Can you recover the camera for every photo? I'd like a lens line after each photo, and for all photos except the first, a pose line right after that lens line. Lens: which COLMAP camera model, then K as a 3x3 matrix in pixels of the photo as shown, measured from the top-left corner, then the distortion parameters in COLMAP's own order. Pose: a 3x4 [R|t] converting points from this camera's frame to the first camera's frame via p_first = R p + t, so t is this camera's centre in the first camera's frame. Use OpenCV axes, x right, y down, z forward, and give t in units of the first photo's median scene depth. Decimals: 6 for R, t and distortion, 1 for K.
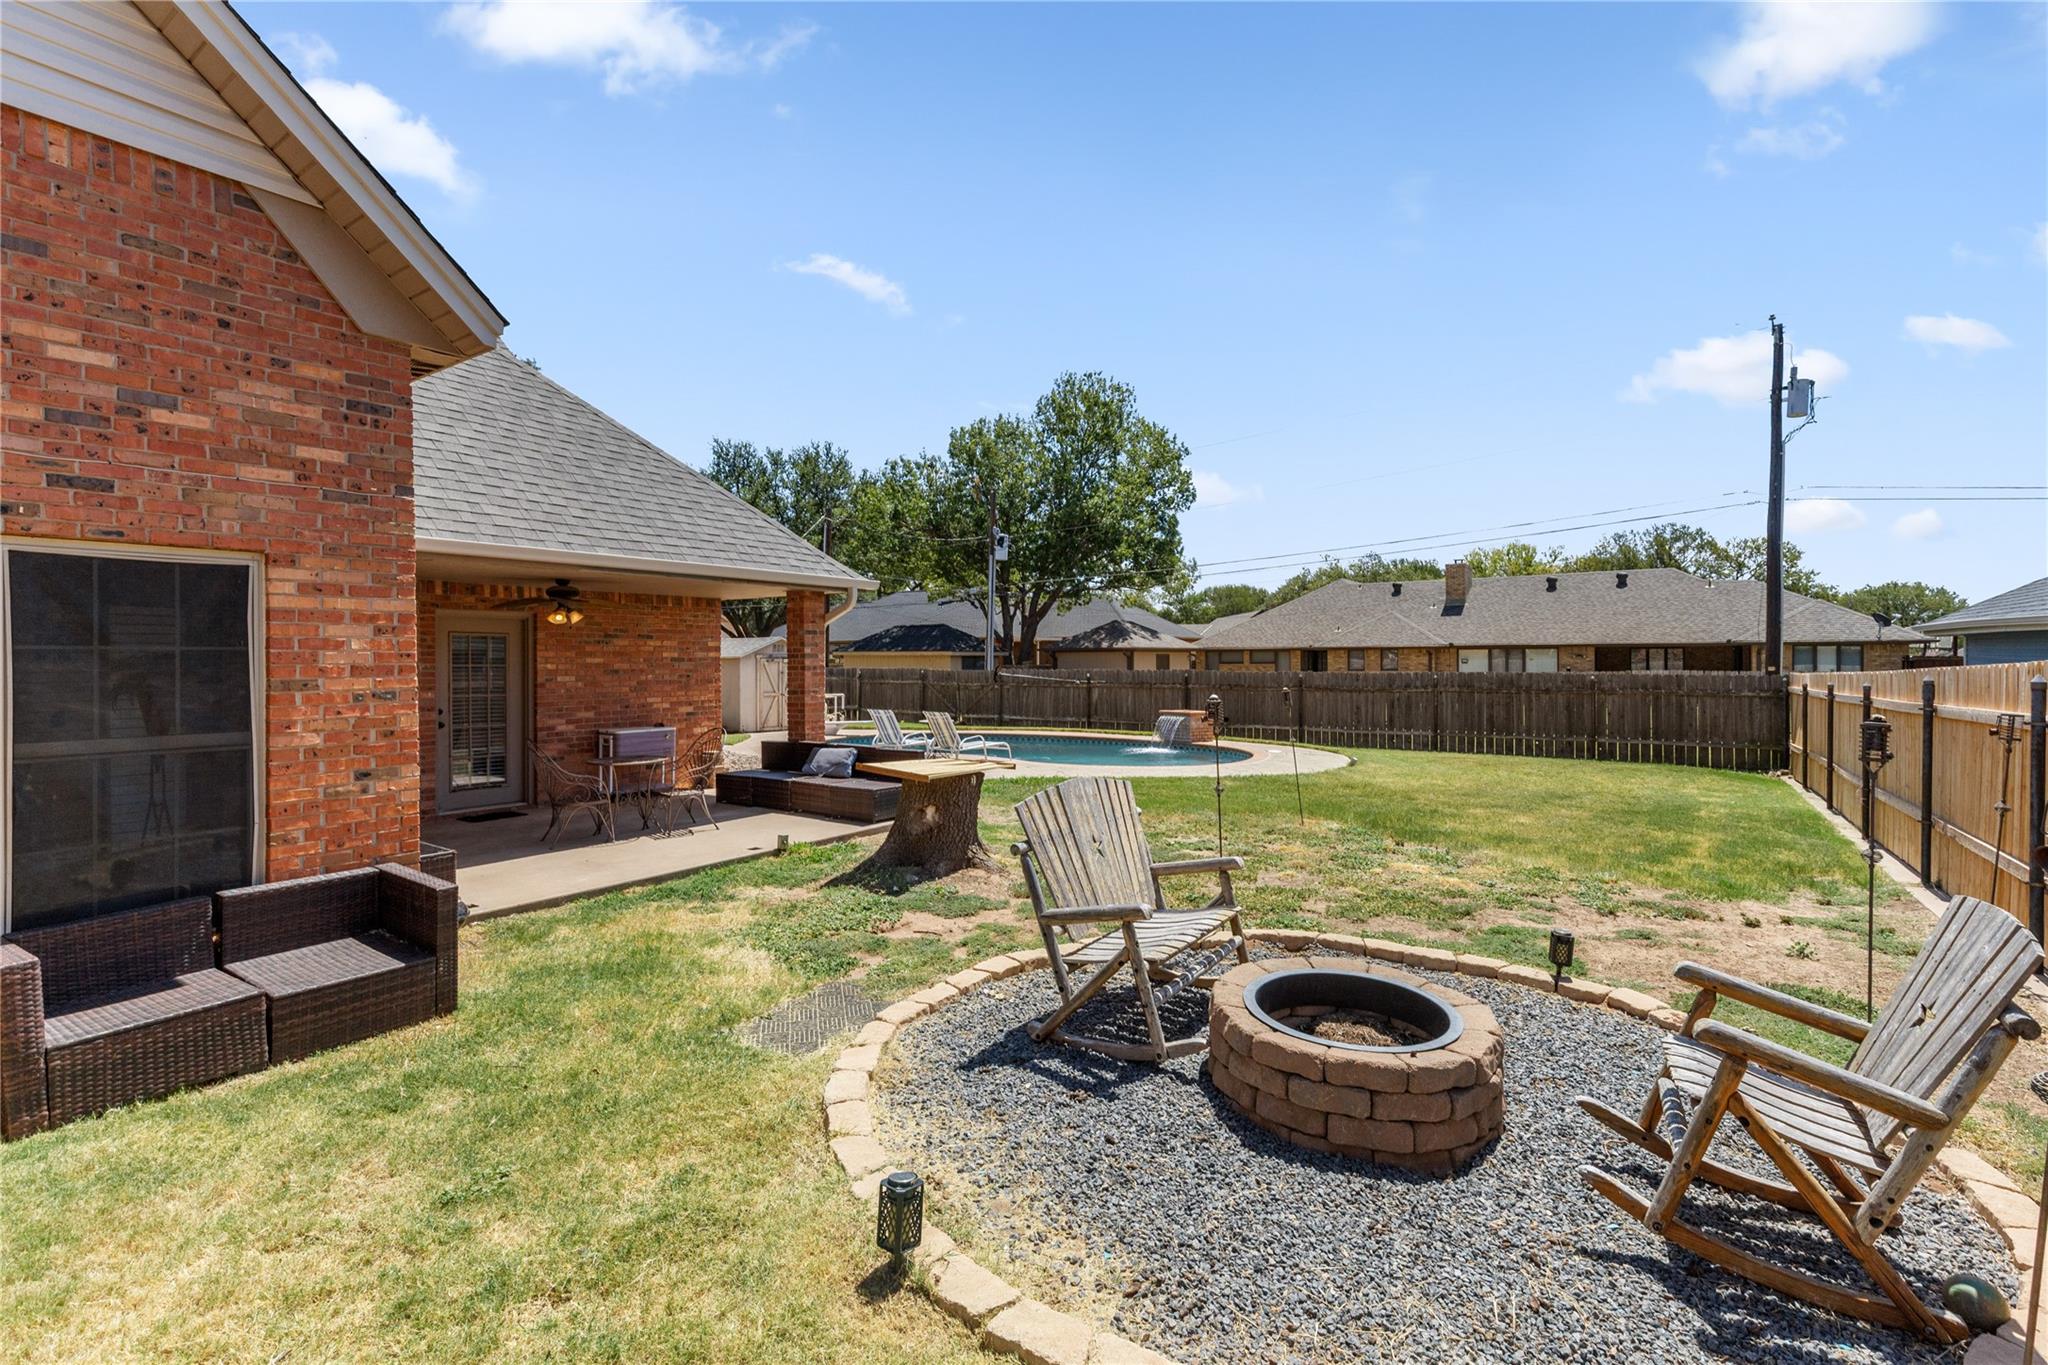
lens RADIAL K [[935.1, 0, 1022.3], [0, 935.1, 673.4], [0, 0, 1]] dist [0.008161, -0.001651]
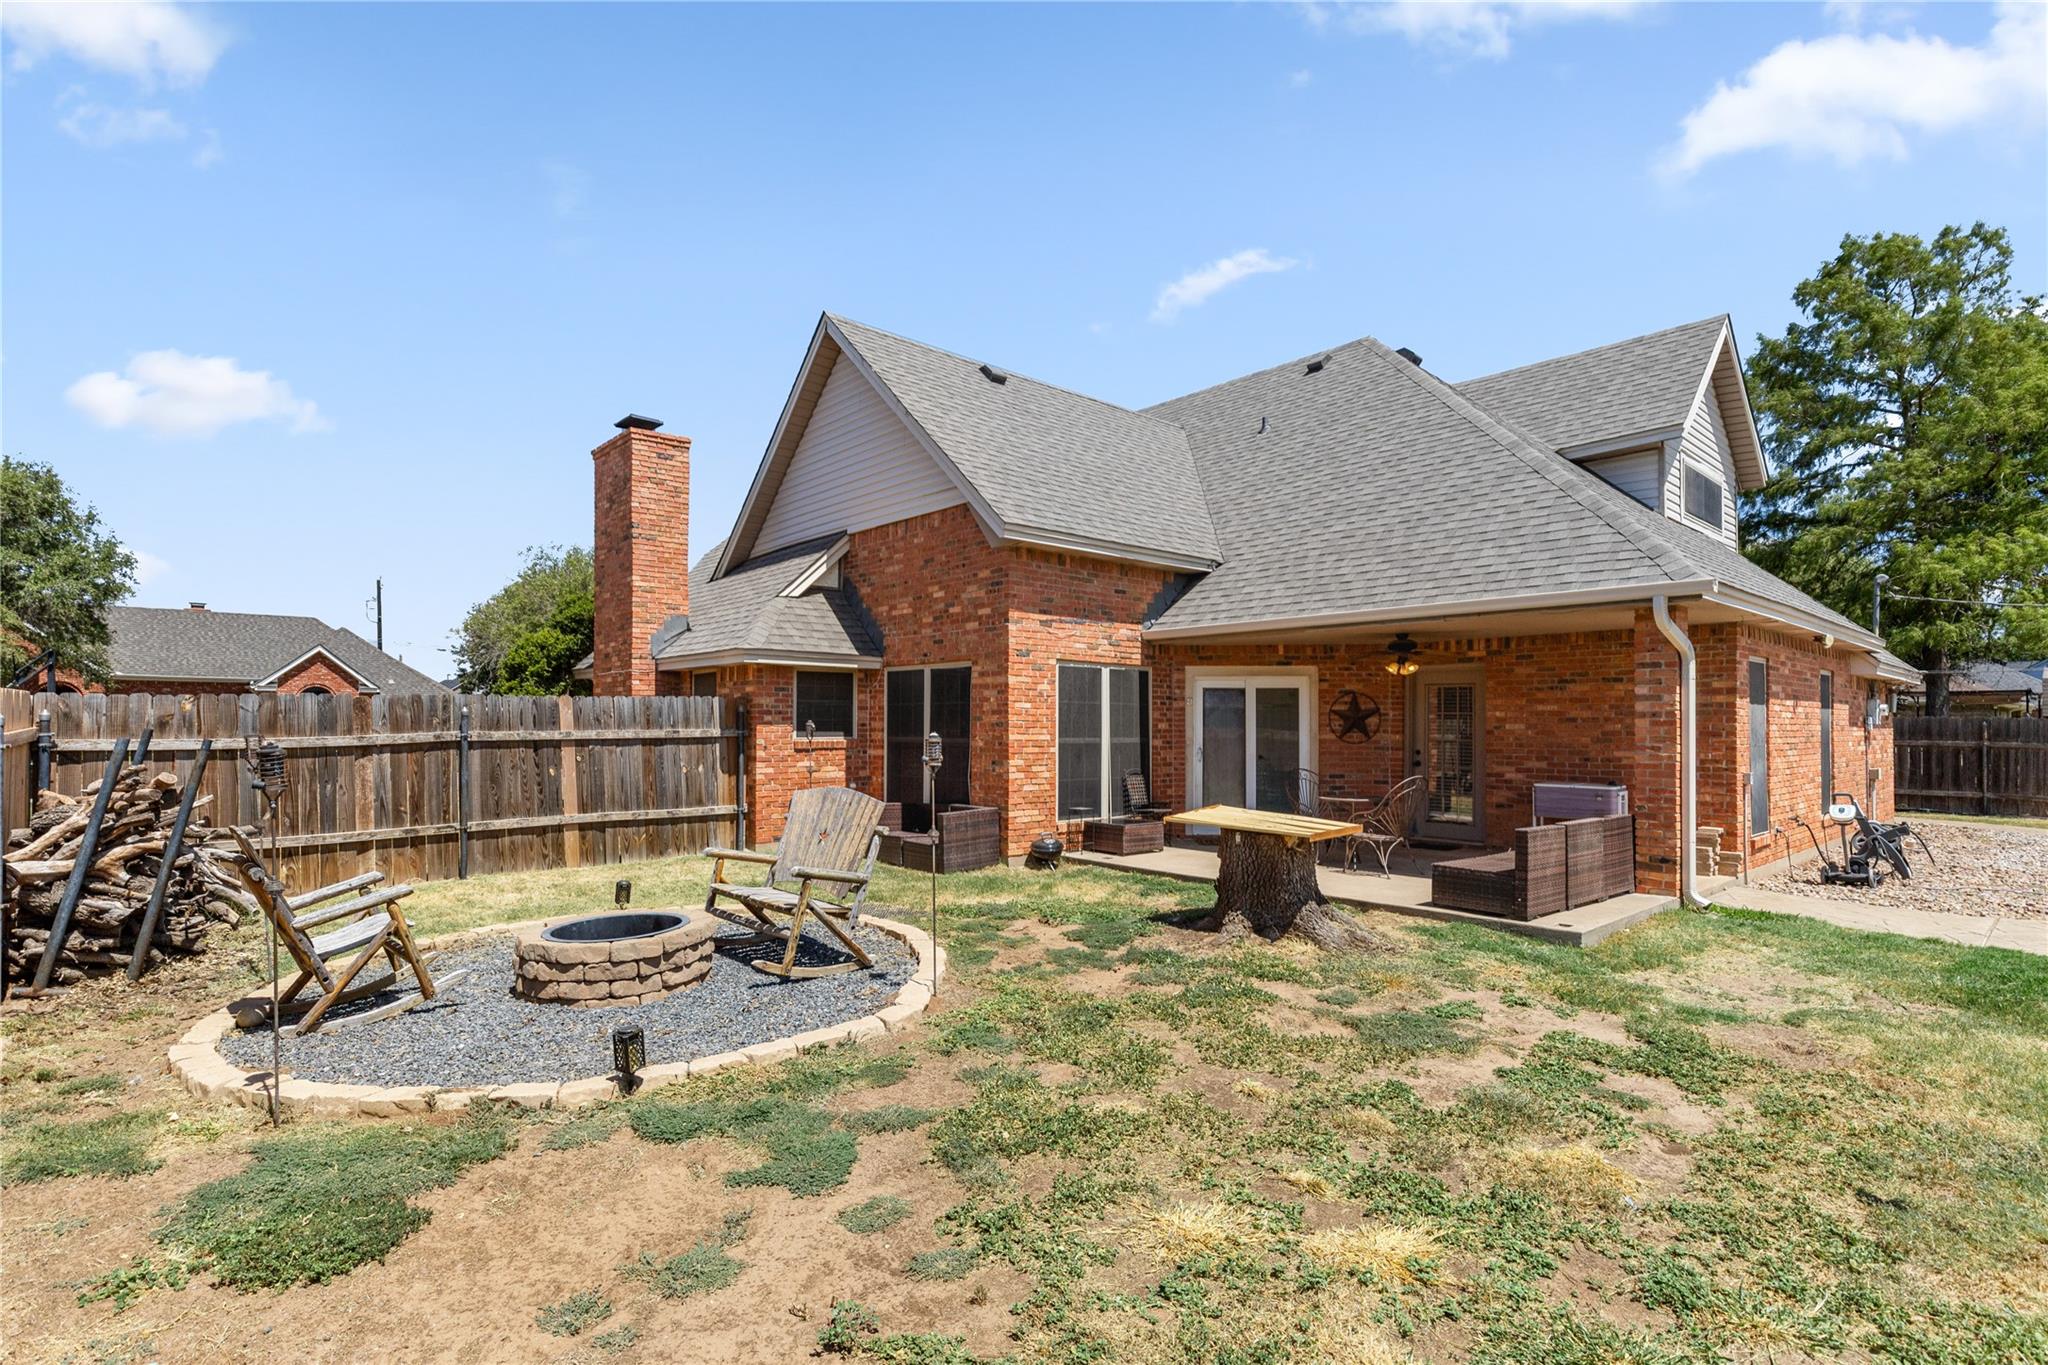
lens RADIAL K [[971.5, 0, 1022.9], [0, 971.5, 698.9], [0, 0, 1]] dist [0.005416, 0.000409]
pose [[-0.239600, -0.020486, -0.970656, 0.633848], [-0.016319, 0.999721, -0.017071, 0.002545], [0.970735, 0.011750, -0.239867, 0.734196]]
